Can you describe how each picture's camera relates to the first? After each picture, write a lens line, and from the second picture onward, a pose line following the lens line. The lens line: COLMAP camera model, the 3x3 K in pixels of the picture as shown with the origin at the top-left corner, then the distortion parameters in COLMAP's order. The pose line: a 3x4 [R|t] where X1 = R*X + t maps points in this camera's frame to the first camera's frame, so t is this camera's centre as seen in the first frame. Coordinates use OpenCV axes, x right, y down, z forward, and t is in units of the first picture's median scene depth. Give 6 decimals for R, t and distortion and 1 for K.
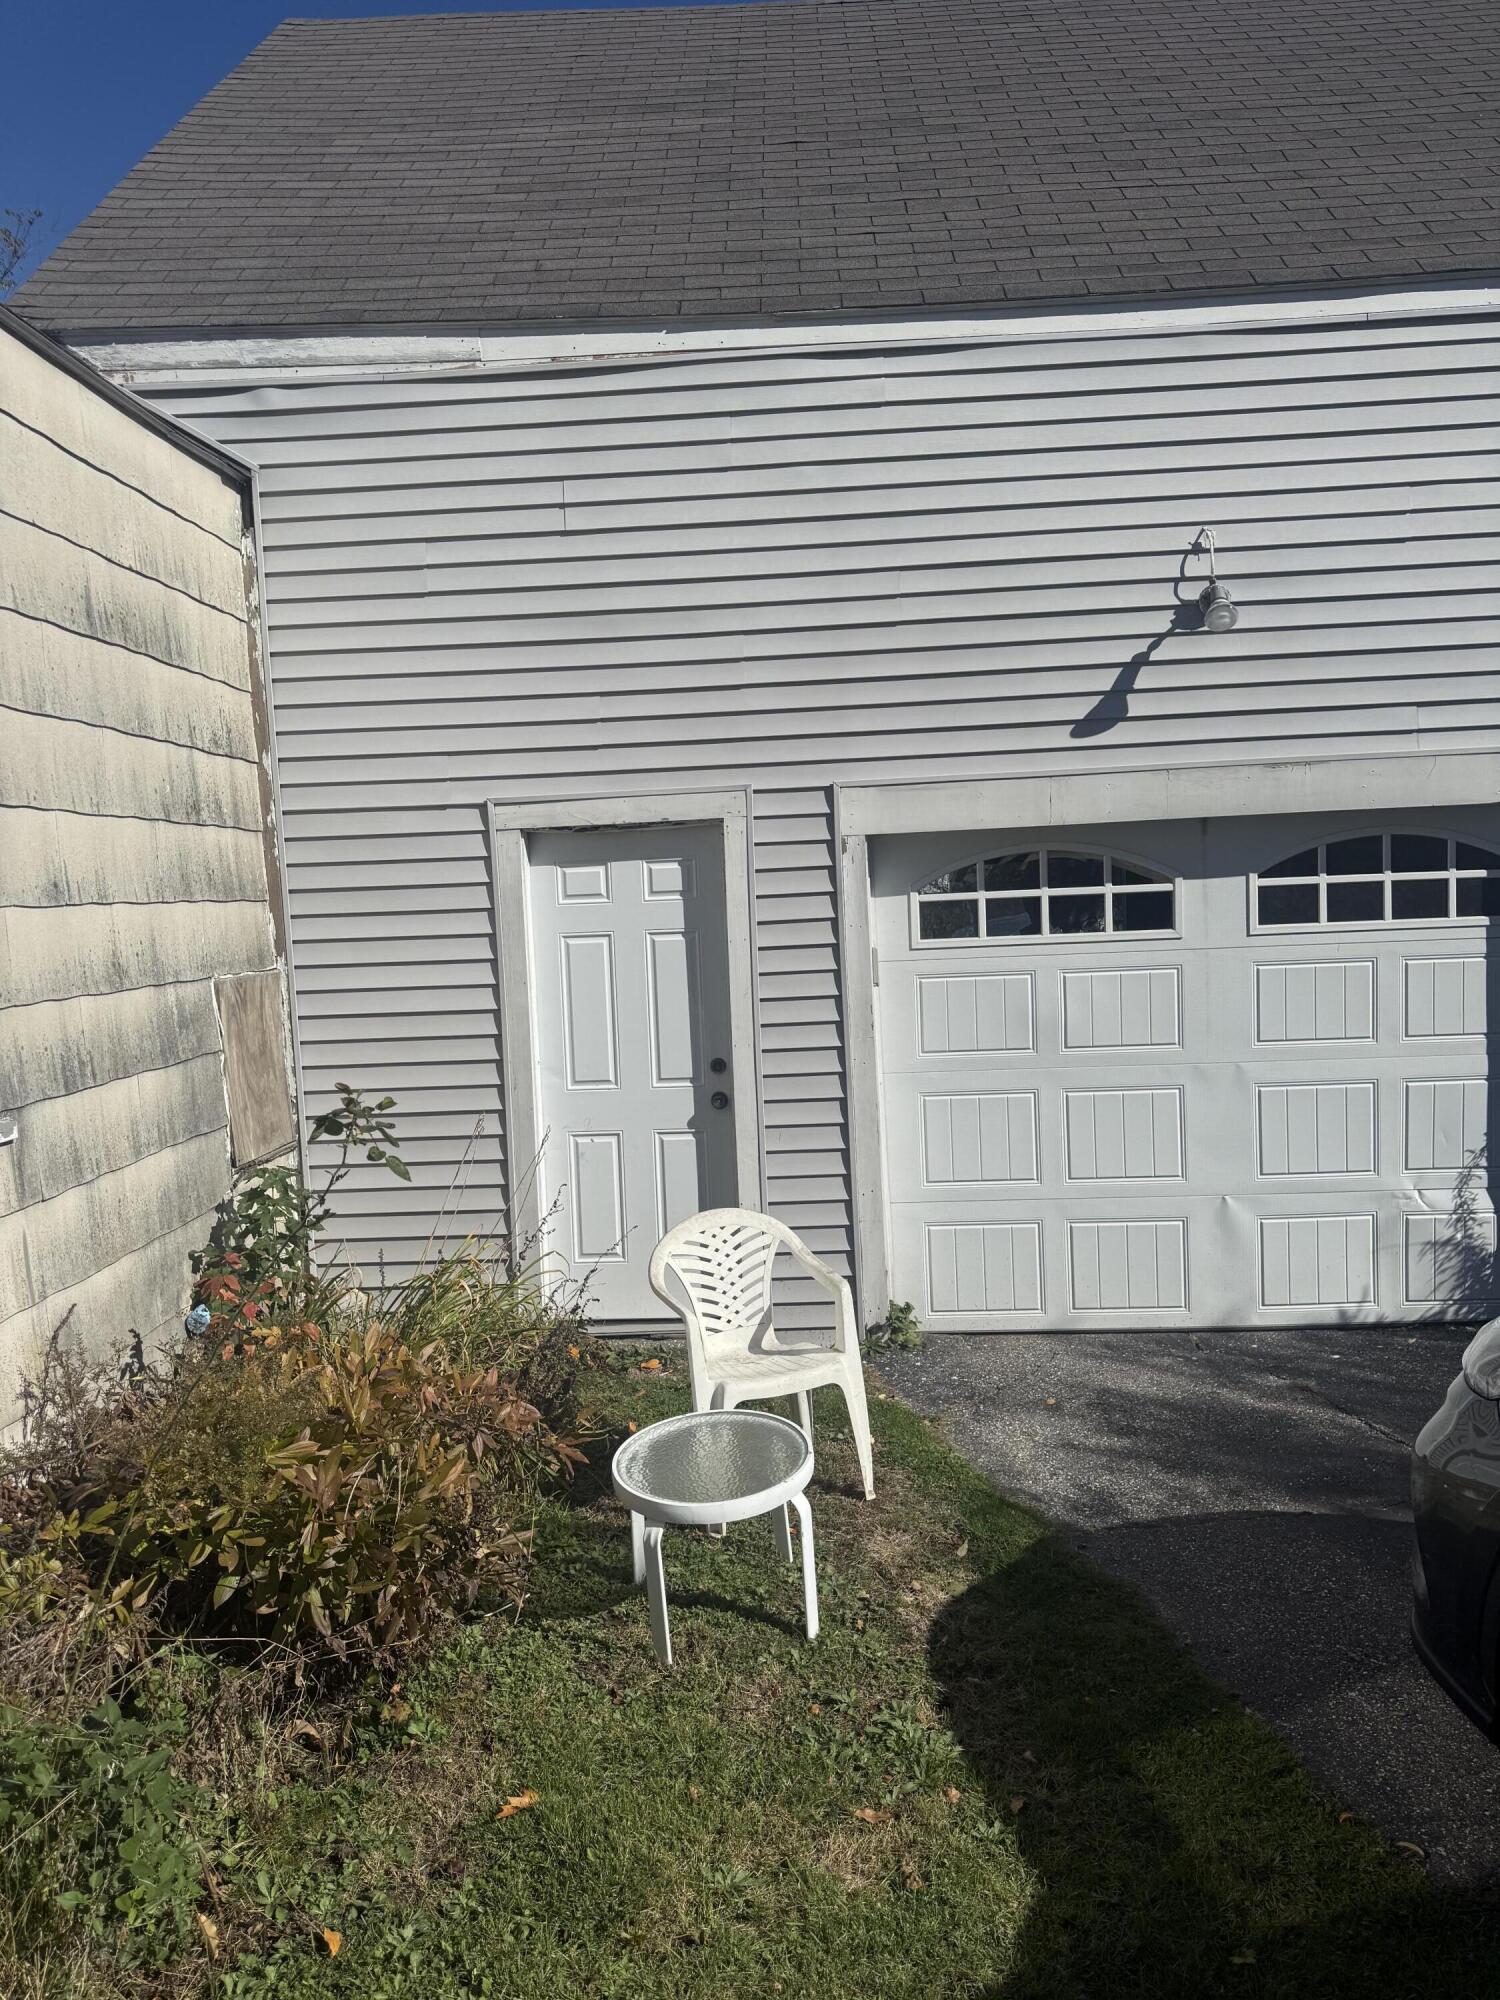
lens RADIAL K [[1391.2, 0, 753.4], [0, 1391.2, 1005.1], [0, 0, 1]] dist [0.003691, 0.000629]
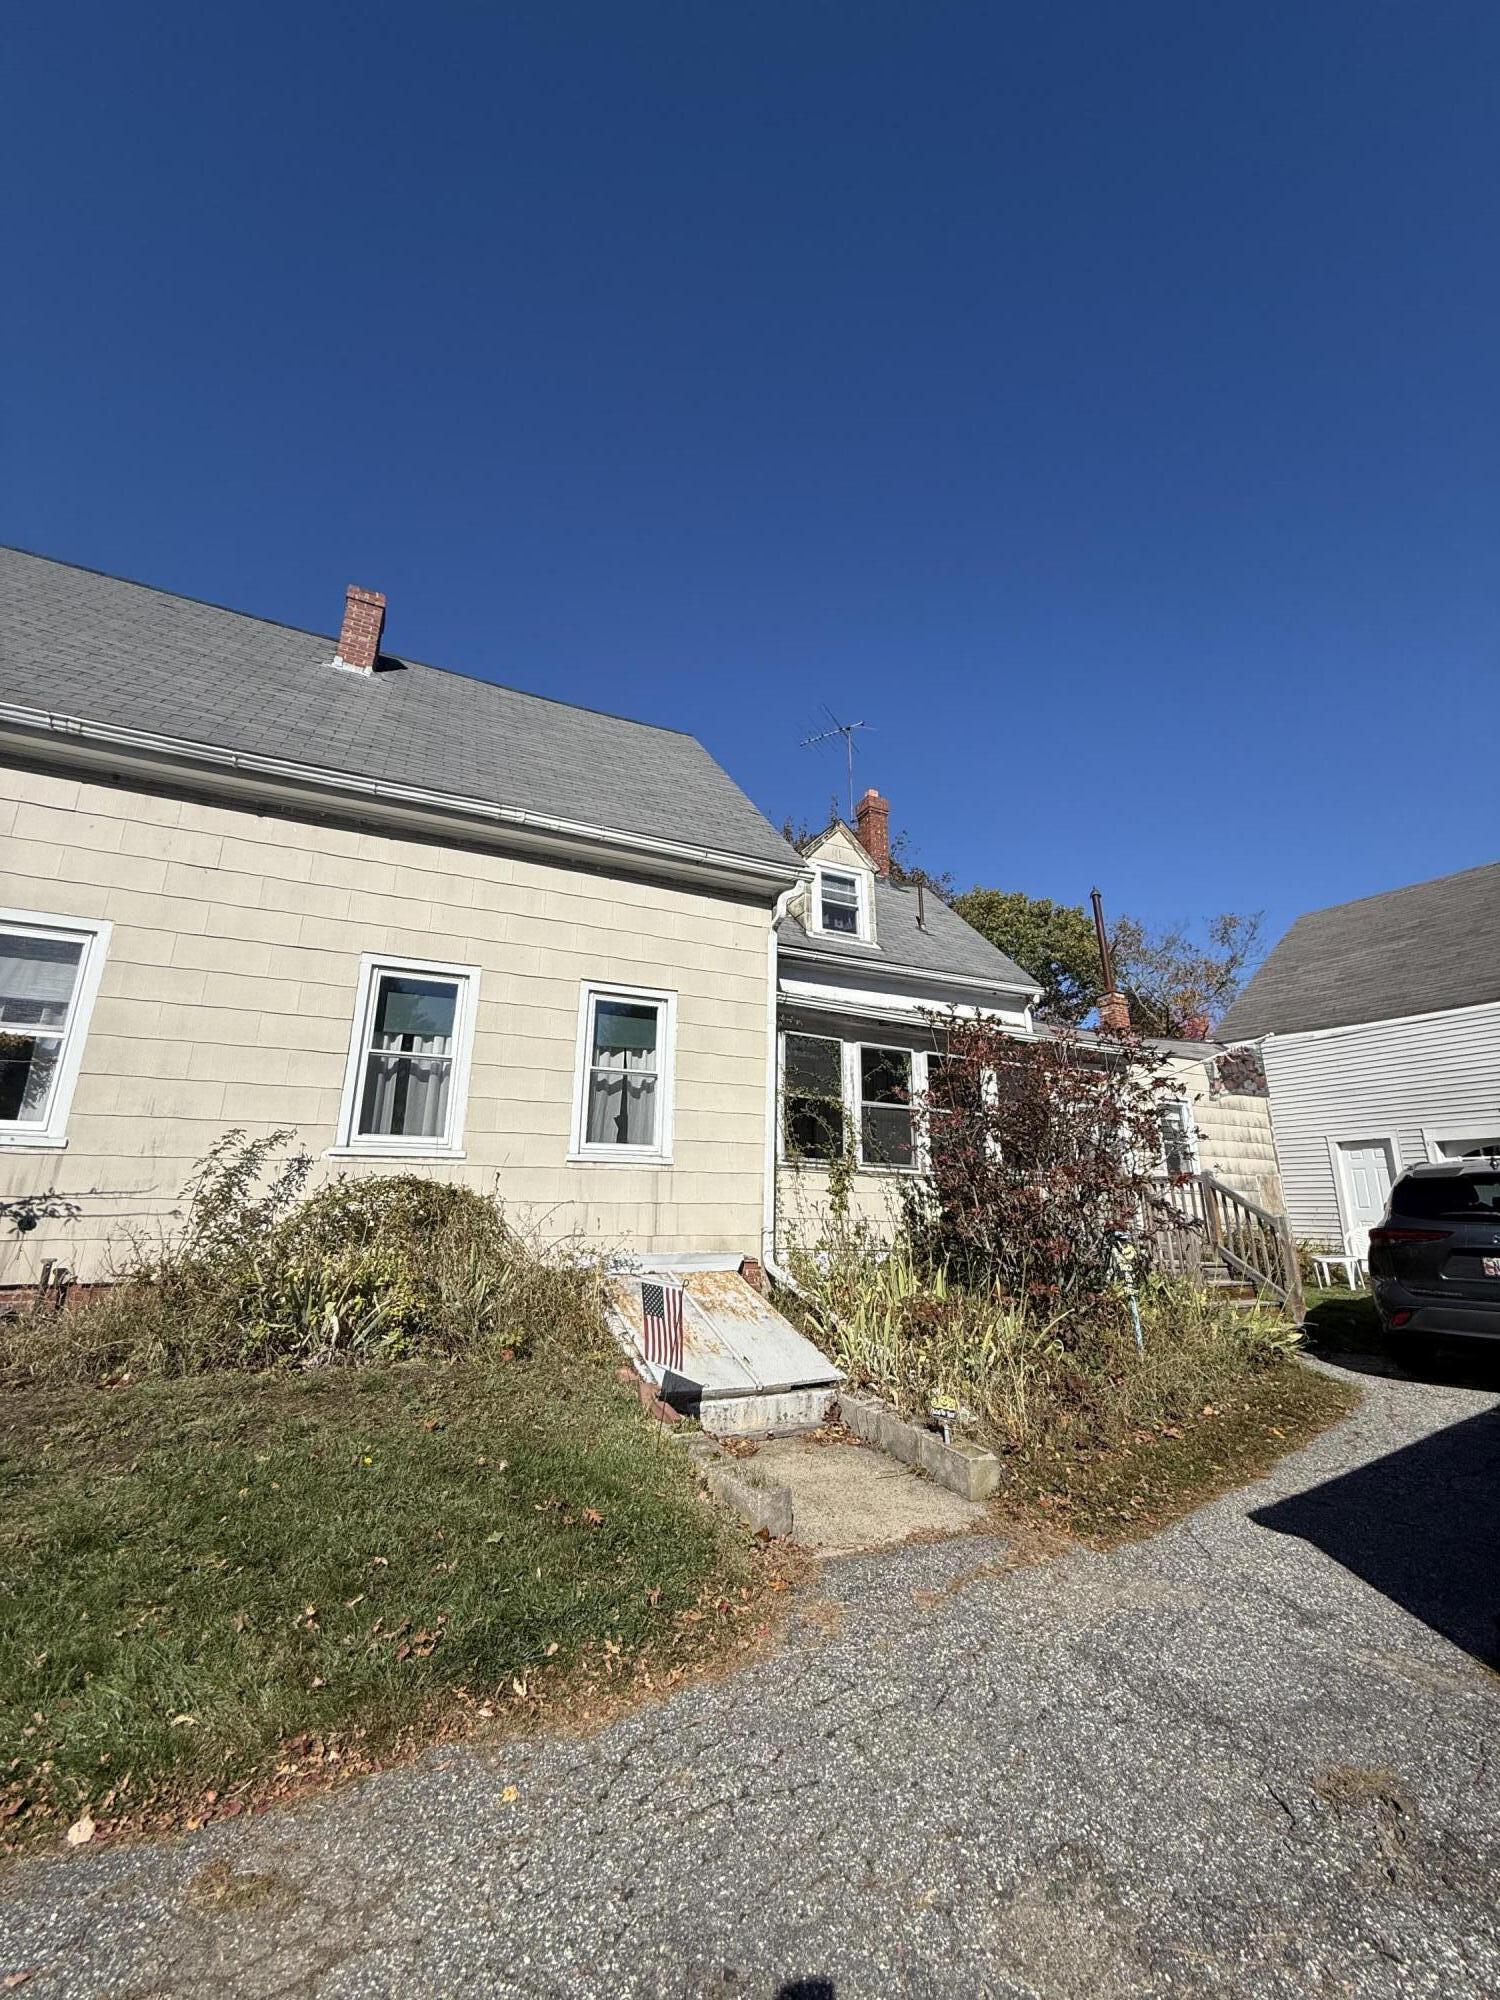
lens RADIAL K [[806.2, 0, 749.3], [0, 806.2, 1001.5], [0, 0, 1]] dist [0.011399, -0.000109]
pose [[0.458657, -0.182798, -0.869608, 1.221406], [-0.103793, 0.960893, -0.256731, 0.276141], [0.882531, 0.208011, 0.421747, -1.665341]]
